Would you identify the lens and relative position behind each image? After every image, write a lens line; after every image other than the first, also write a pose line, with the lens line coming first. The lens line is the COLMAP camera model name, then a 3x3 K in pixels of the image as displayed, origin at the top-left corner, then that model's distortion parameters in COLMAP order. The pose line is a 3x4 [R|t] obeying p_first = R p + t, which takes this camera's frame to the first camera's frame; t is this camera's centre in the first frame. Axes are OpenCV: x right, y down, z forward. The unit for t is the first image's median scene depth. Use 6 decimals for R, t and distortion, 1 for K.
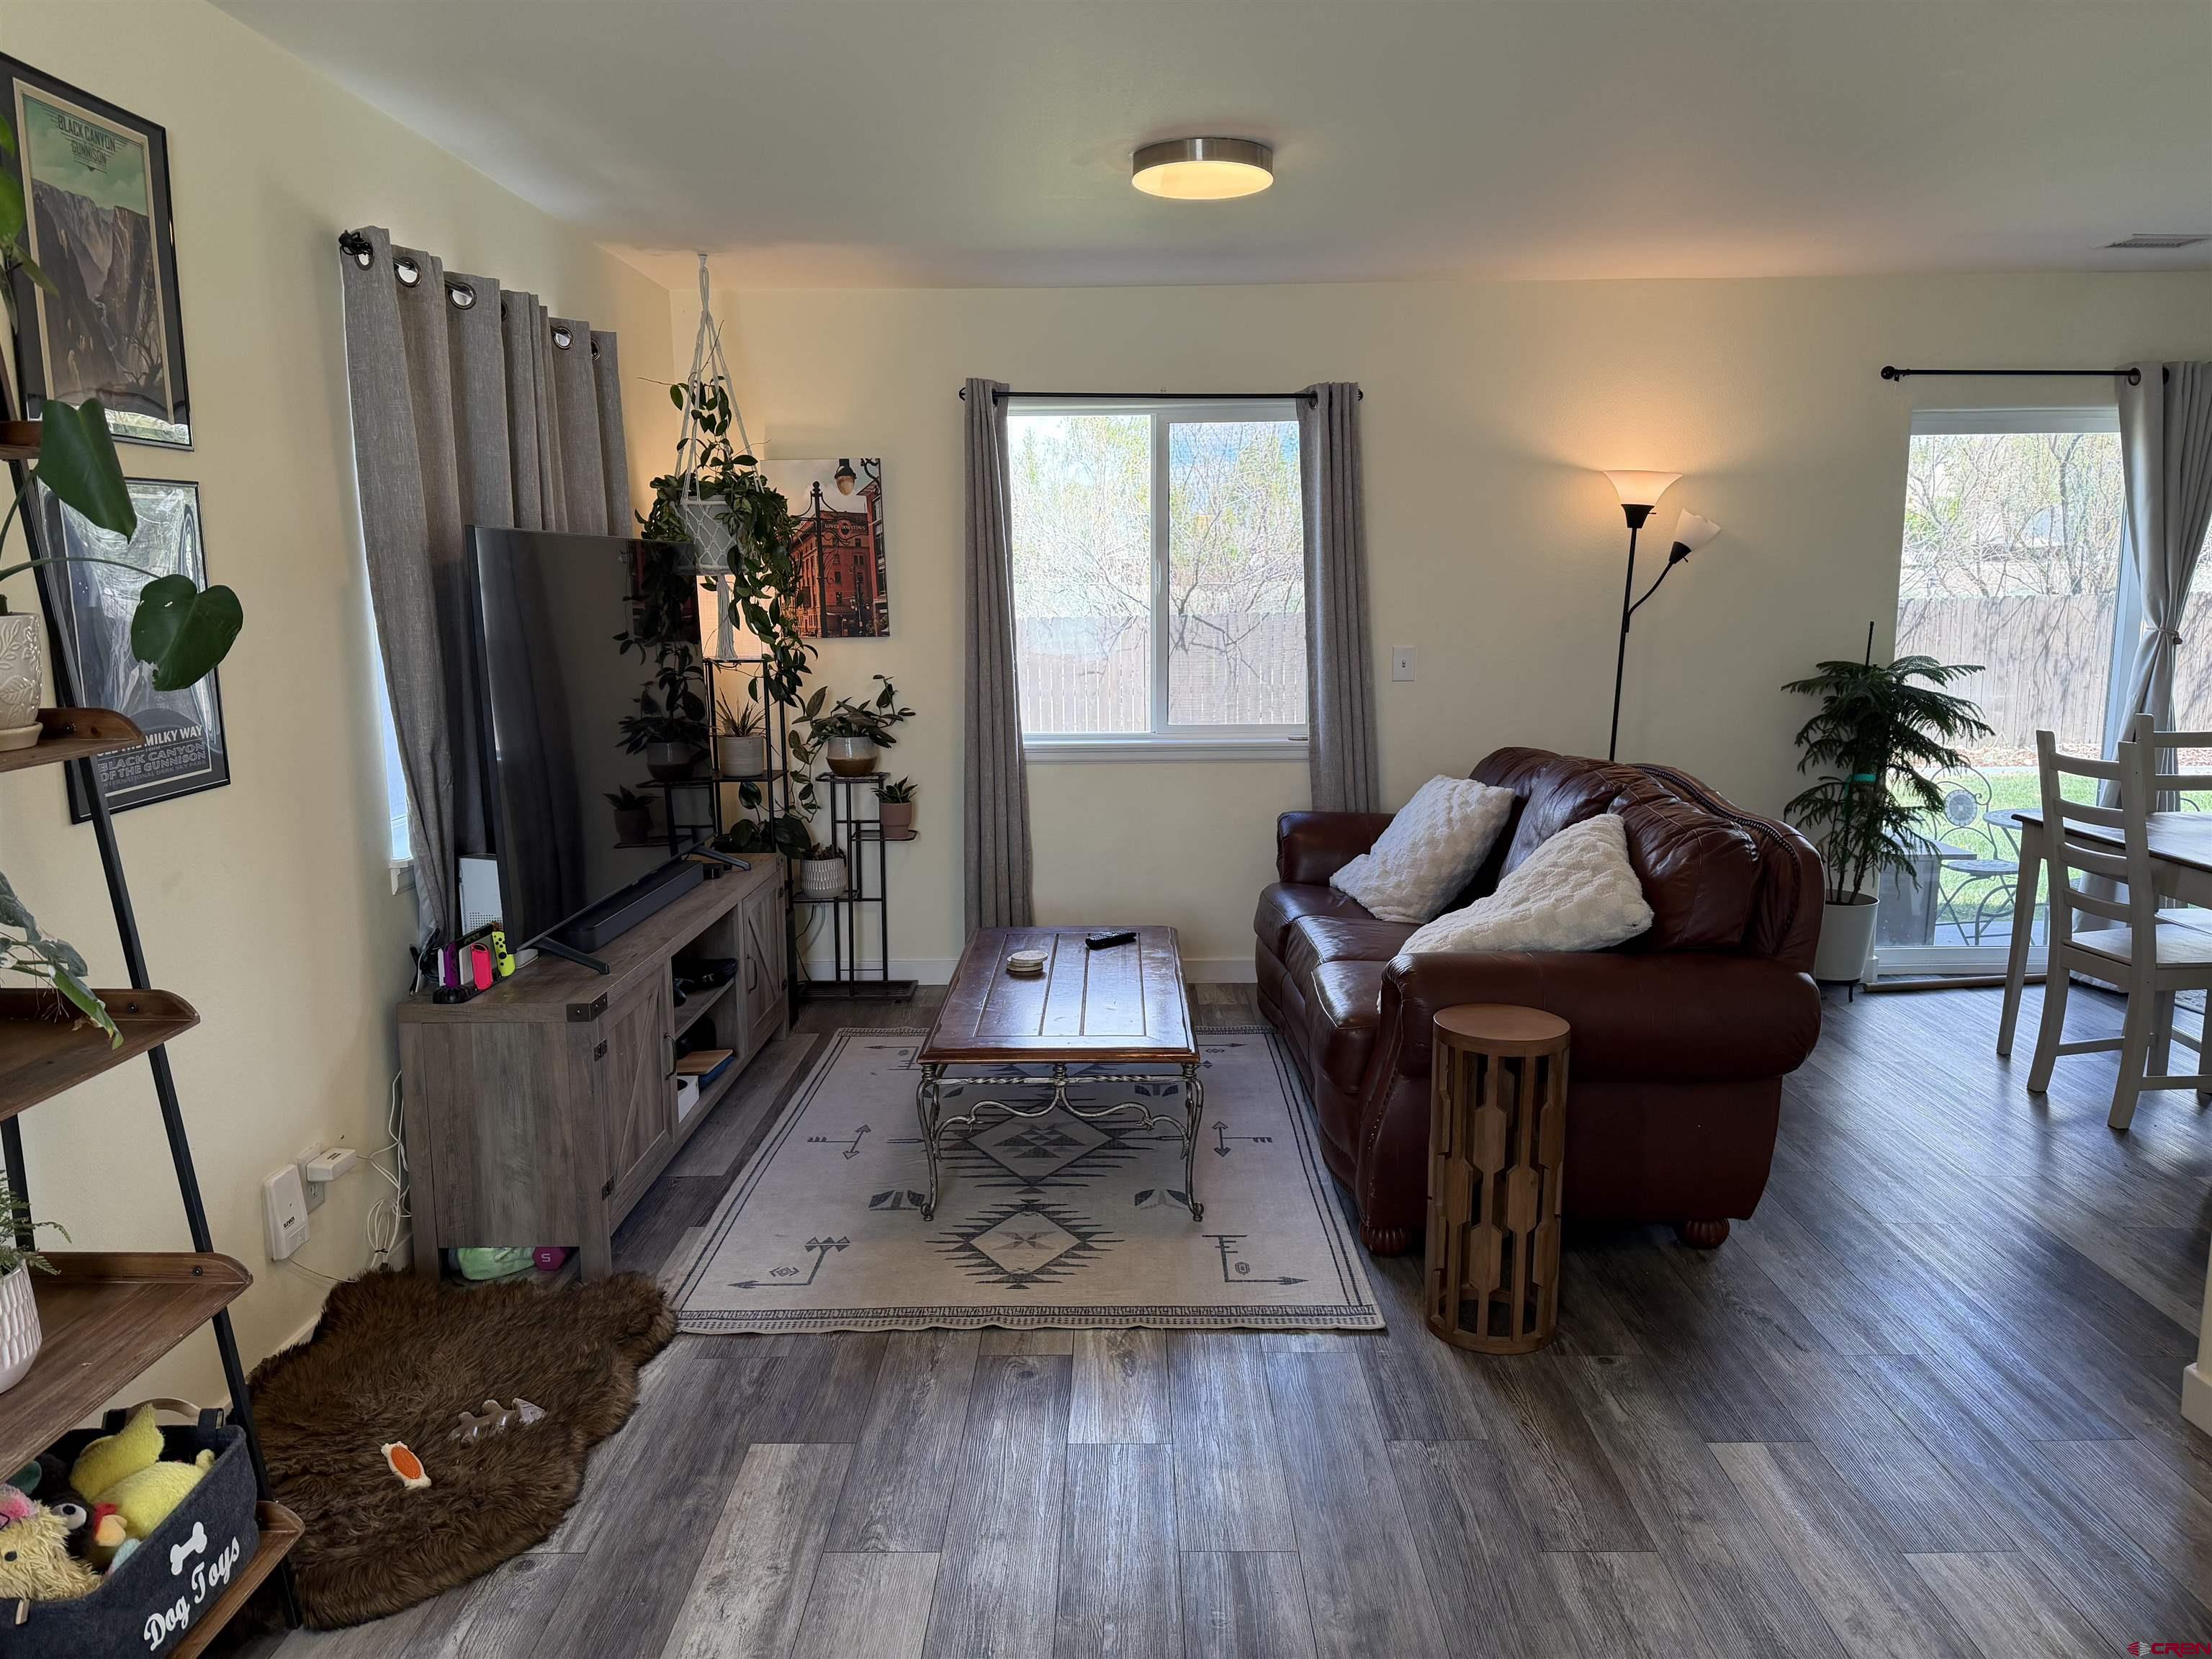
lens RADIAL K [[1527.6, 0, 1100.6], [0, 1527.6, 833.4], [0, 0, 1]] dist [0.061019, -0.080553]
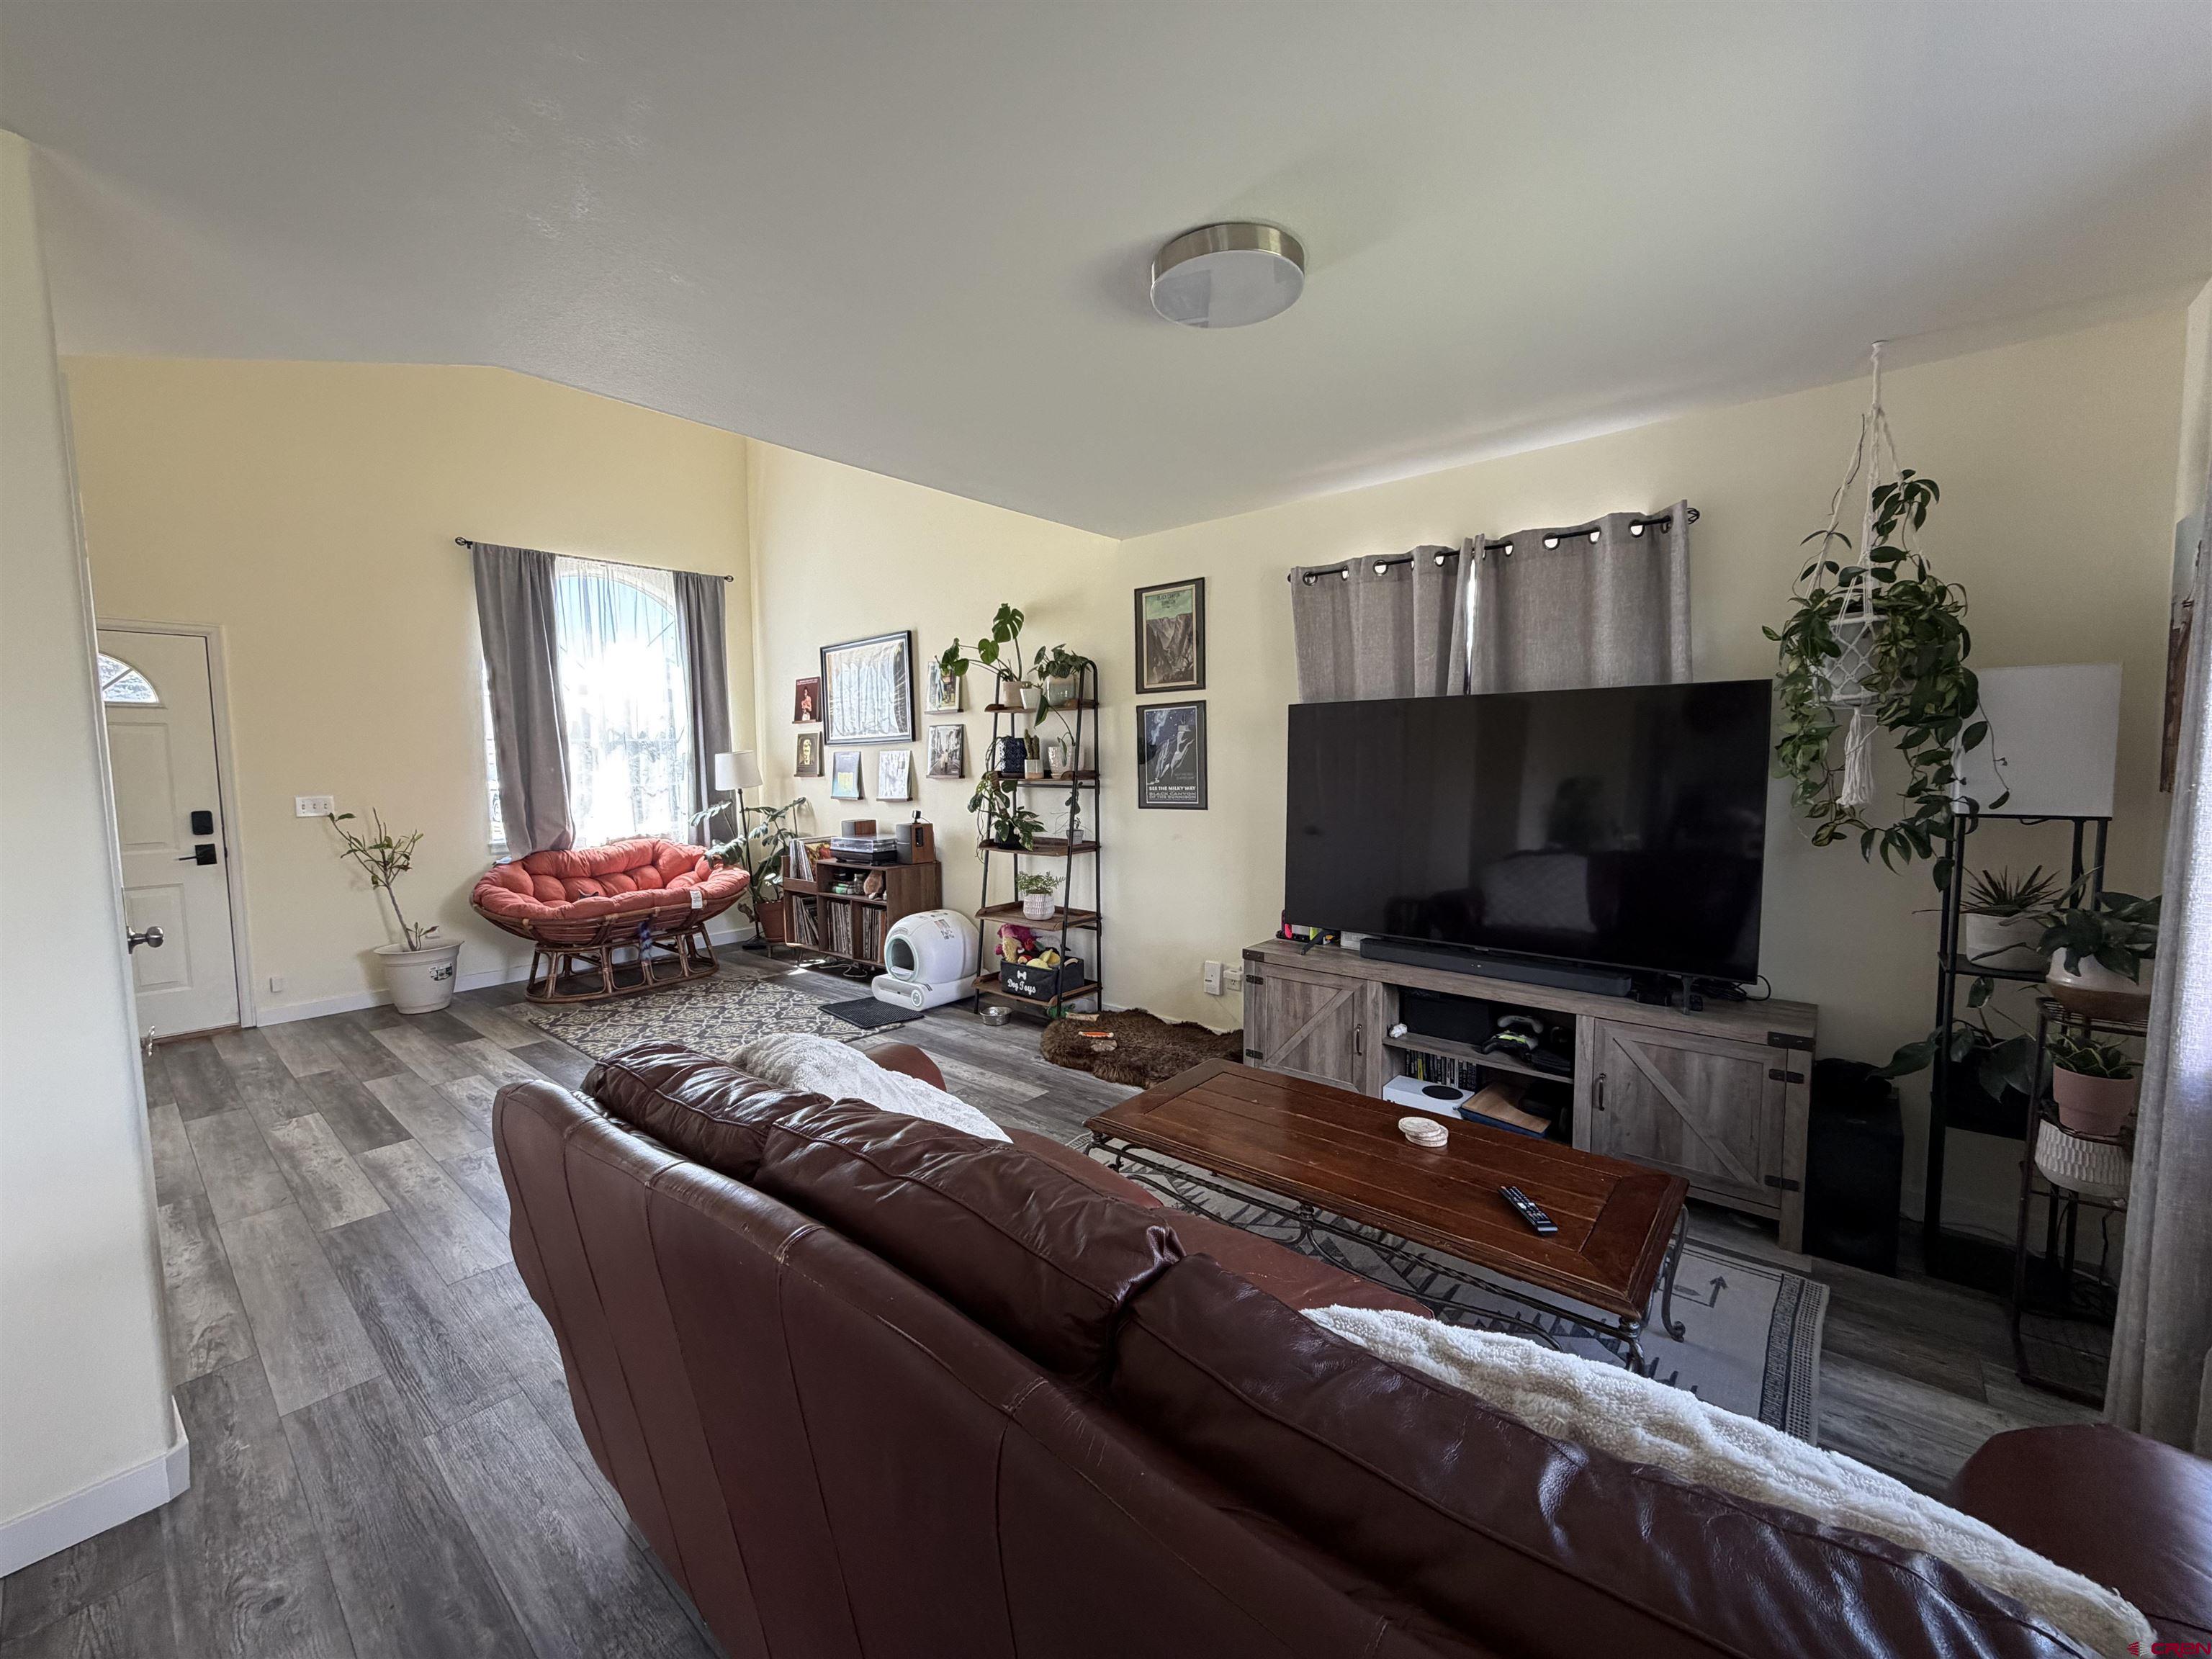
lens RADIAL K [[869.2, 0, 1102.5], [0, 869.2, 834.2], [0, 0, 1]] dist [-0.010764, 0.002026]
pose [[-0.632327, 0.084972, -0.770027, 0.530341], [-0.108639, 0.974419, 0.196738, -0.196536], [0.767046, 0.208058, -0.606920, 1.304326]]
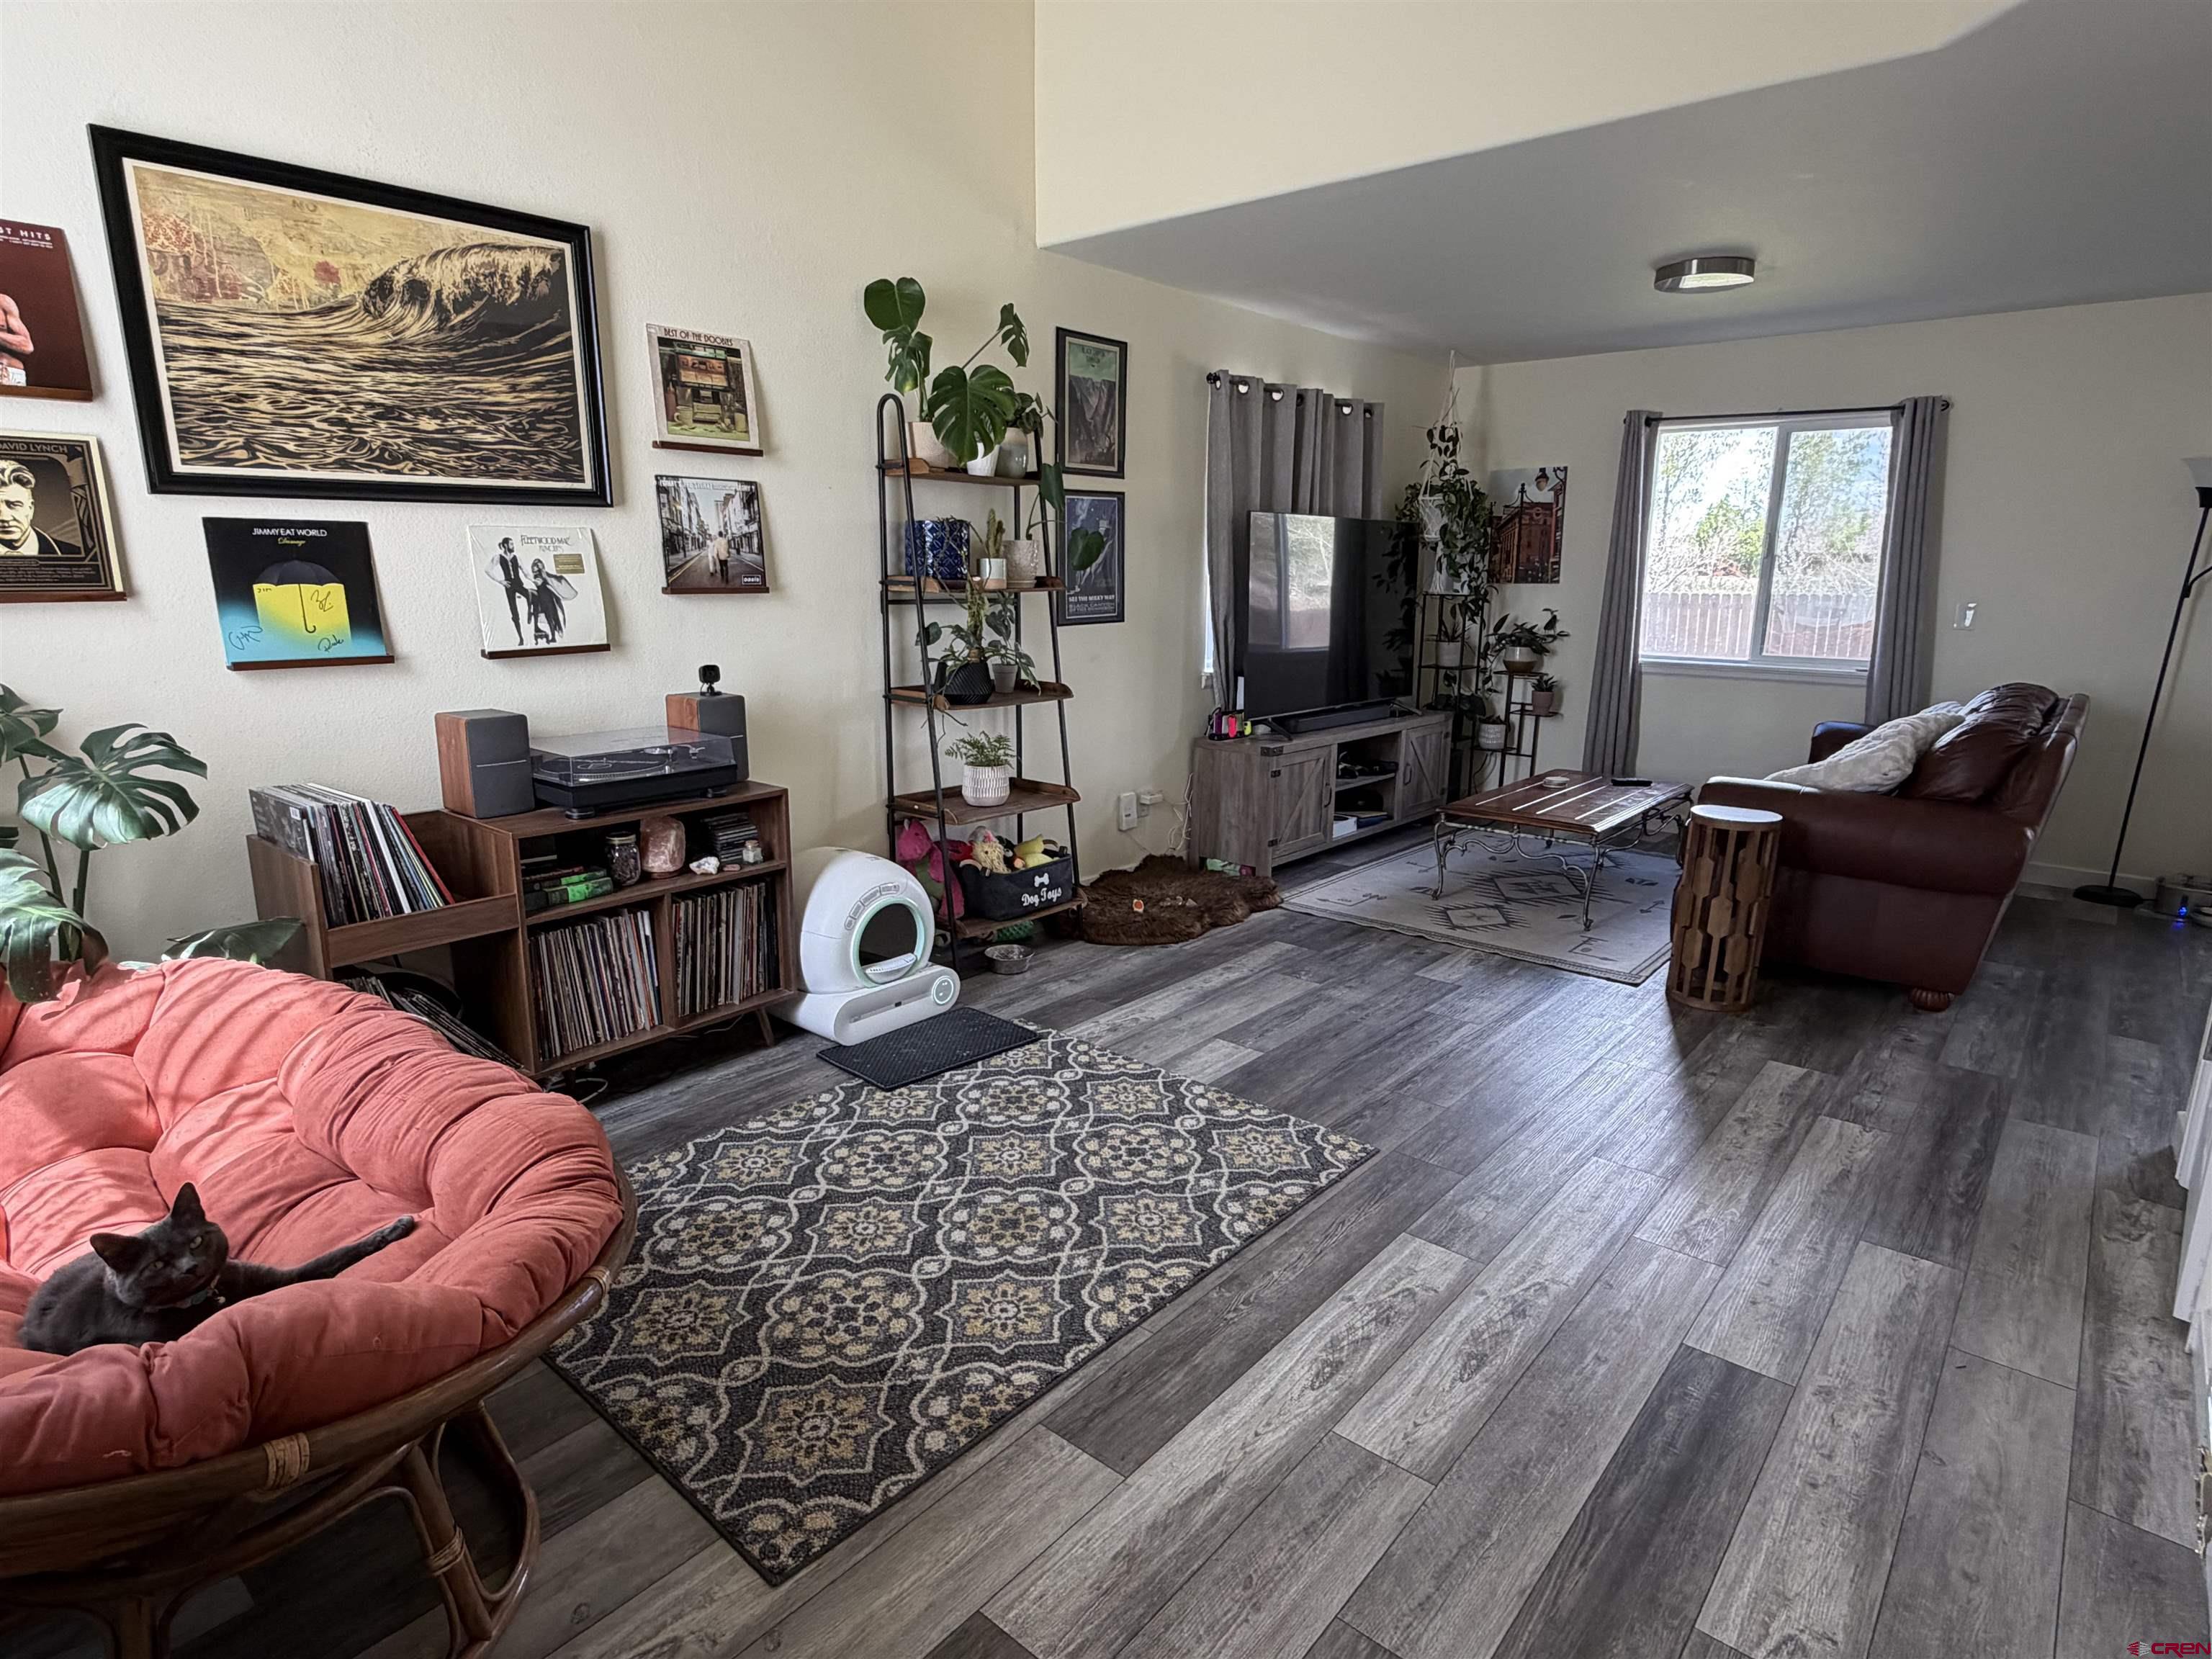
lens RADIAL K [[1196.3, 0, 1103.1], [0, 1196.3, 825.5], [0, 0, 1]] dist [-0.001354, 0.001586]
pose [[0.770571, 0.152266, -0.618899, 0.429252], [-0.120351, 0.988336, 0.093312, 0.079828], [0.625888, 0.002582, 0.779909, -0.324549]]
